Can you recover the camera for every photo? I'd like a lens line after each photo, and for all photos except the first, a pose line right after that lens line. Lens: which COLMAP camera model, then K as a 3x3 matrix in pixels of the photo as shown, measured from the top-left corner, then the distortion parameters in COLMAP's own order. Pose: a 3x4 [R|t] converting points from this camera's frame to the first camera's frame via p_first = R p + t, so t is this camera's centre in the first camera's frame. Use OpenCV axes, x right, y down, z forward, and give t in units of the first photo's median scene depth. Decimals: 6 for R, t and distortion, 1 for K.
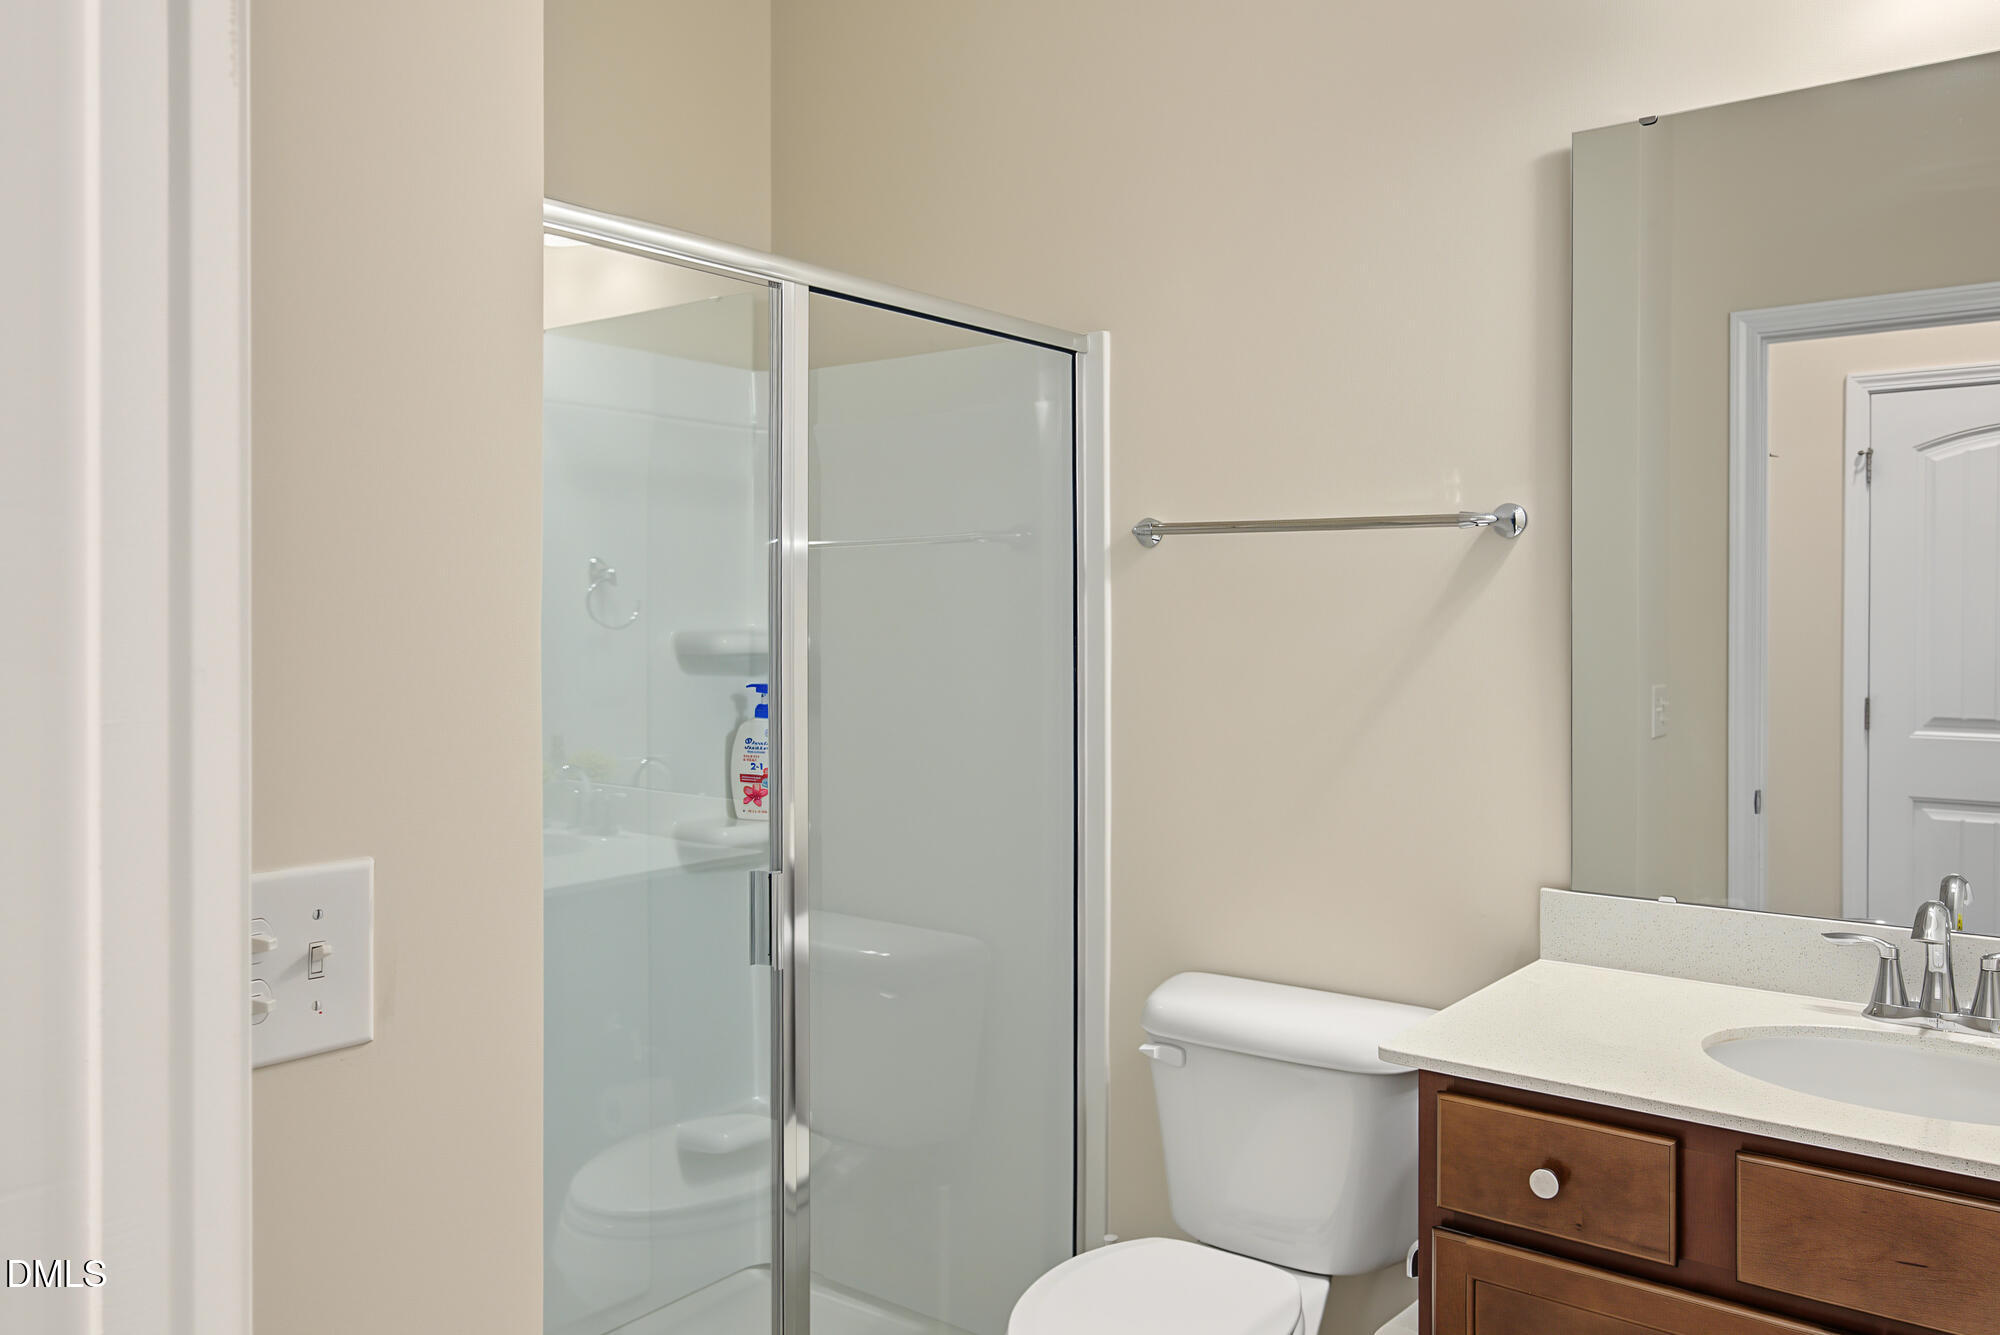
lens RADIAL K [[1353.5, 0, 949.3], [0, 1353.5, 662.2], [0, 0, 1]] dist [0.000296, -0.004387]
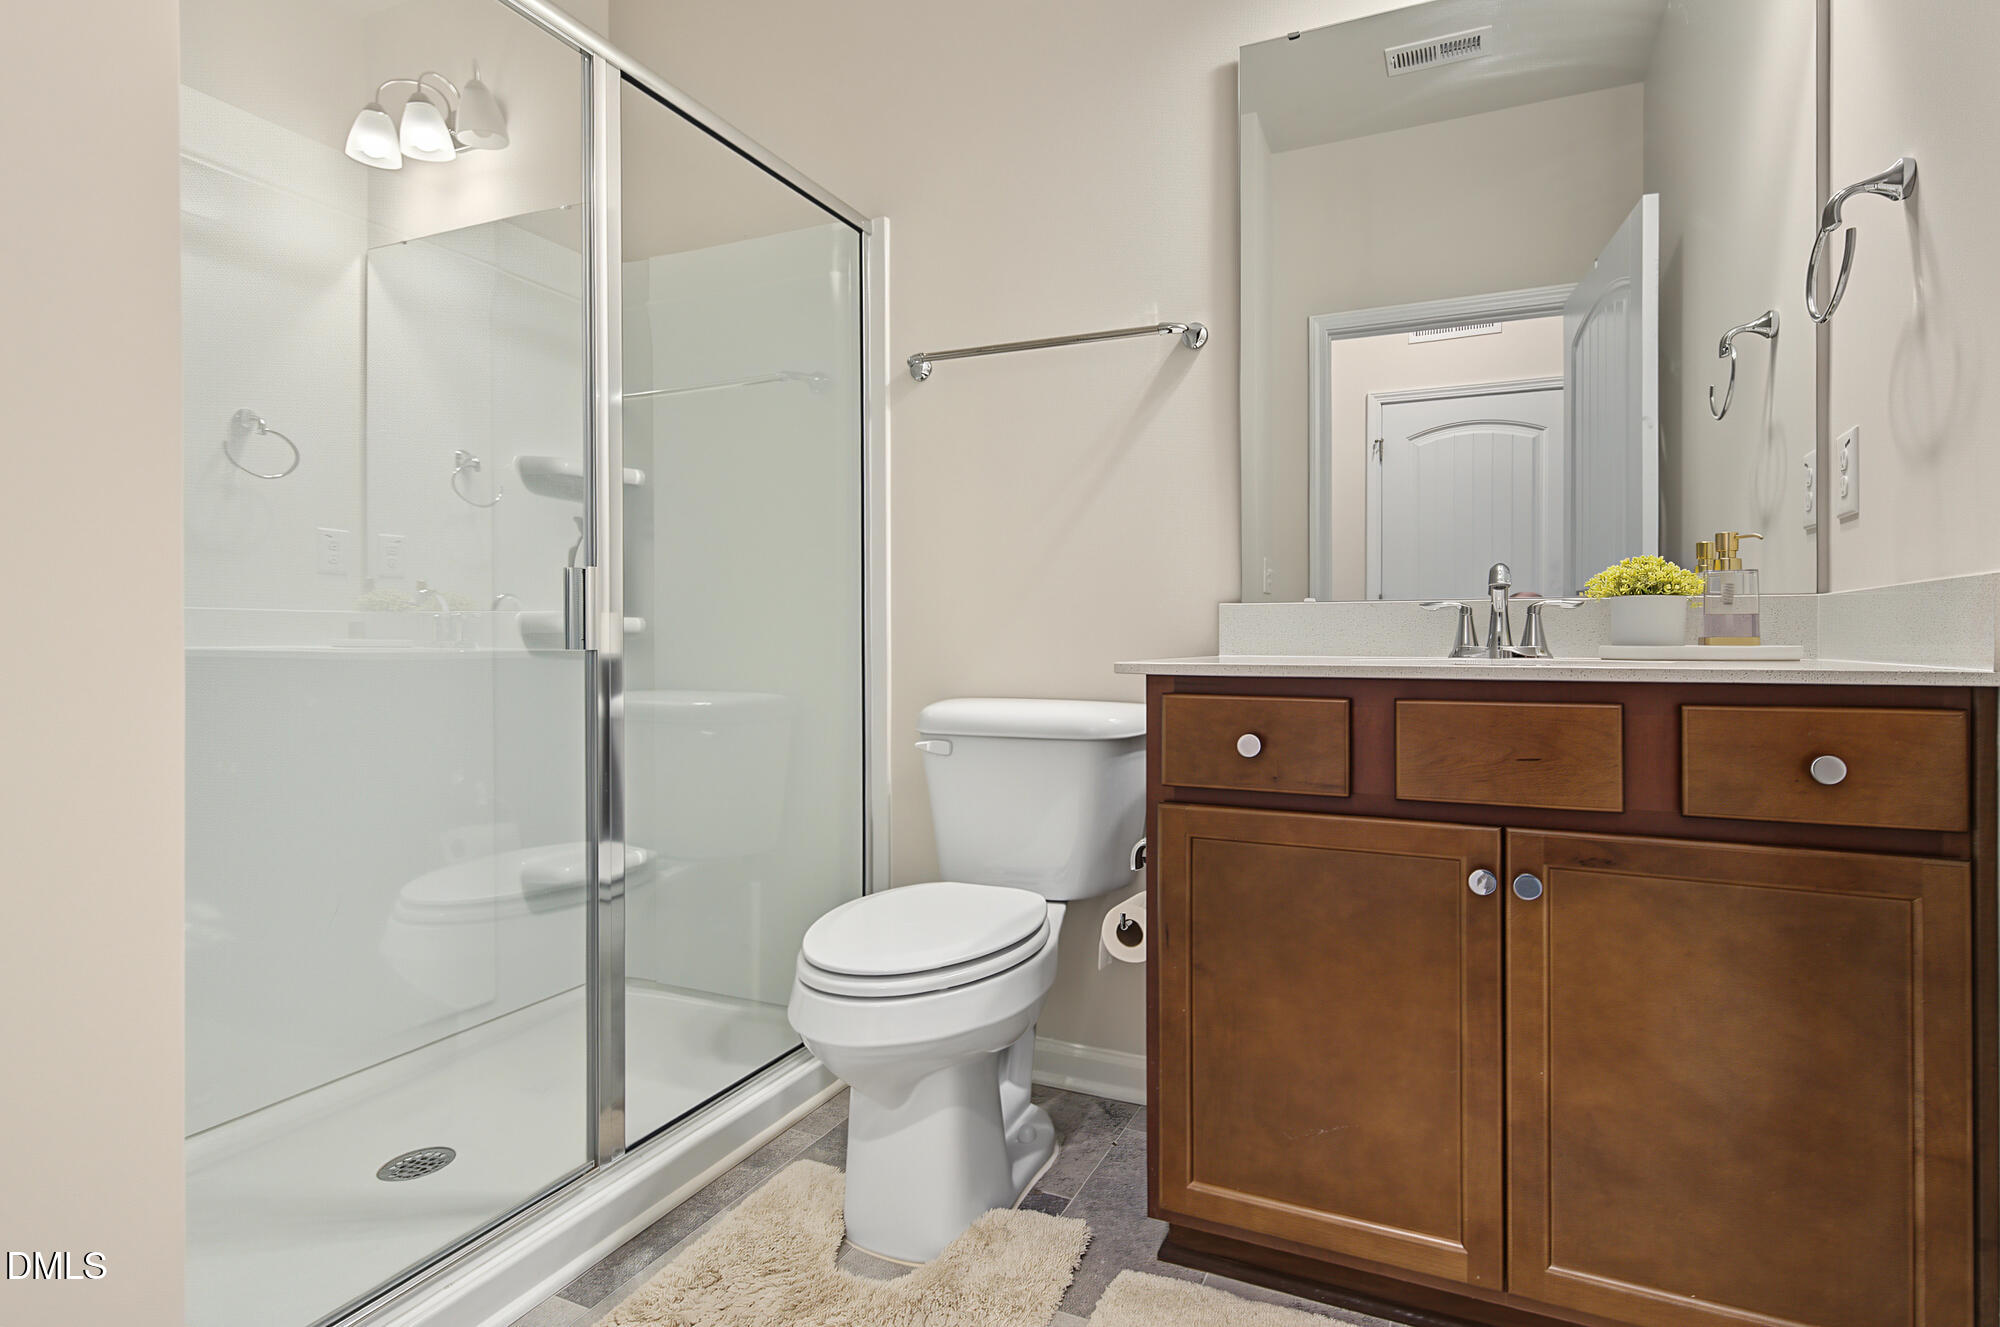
lens RADIAL K [[920.4, 0, 1003.9], [0, 920.4, 684.1], [0, 0, 1]] dist [0.001433, 0.000121]
pose [[0.971008, -0.007762, 0.238922, 0.018238], [0.000735, 0.999565, 0.029486, 0.207003], [-0.239047, -0.028455, 0.970591, 0.167919]]
